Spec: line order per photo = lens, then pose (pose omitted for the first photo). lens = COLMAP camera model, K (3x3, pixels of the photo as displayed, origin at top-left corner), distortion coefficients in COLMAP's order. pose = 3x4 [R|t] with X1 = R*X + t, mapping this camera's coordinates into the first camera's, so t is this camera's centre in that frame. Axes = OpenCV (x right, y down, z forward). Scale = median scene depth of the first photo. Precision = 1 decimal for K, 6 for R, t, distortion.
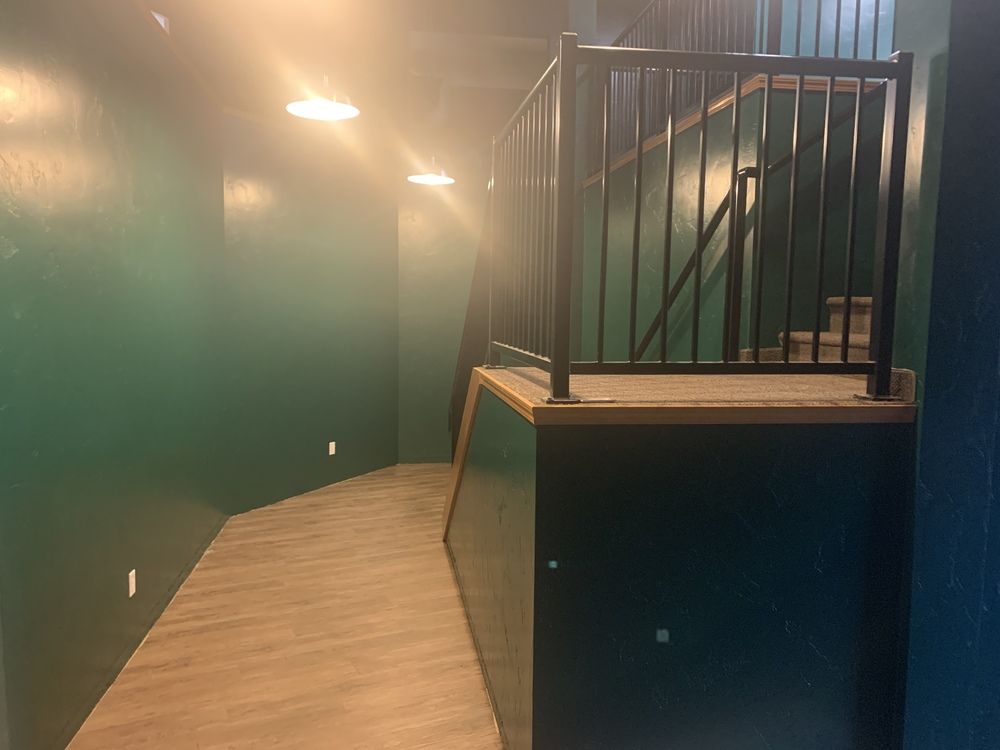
lens RADIAL K [[765.9, 0, 484.9], [0, 765.9, 379.4], [0, 0, 1]] dist [0.012747, -0.023243]
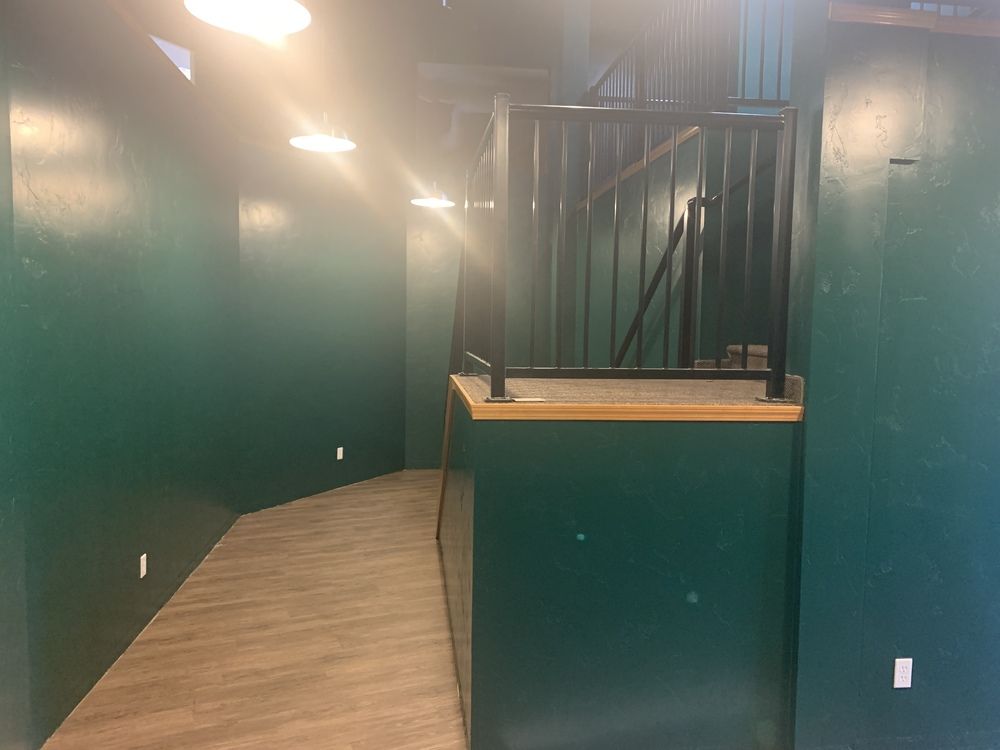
lens RADIAL K [[765.9, 0, 500.4], [0, 765.9, 376.9], [0, 0, 1]] dist [0.012747, -0.023243]
pose [[0.999830, 0.006042, -0.017418, 0.074783], [-0.006429, 0.999733, -0.022205, 0.010929], [0.017279, 0.022313, 0.999602, -0.110242]]
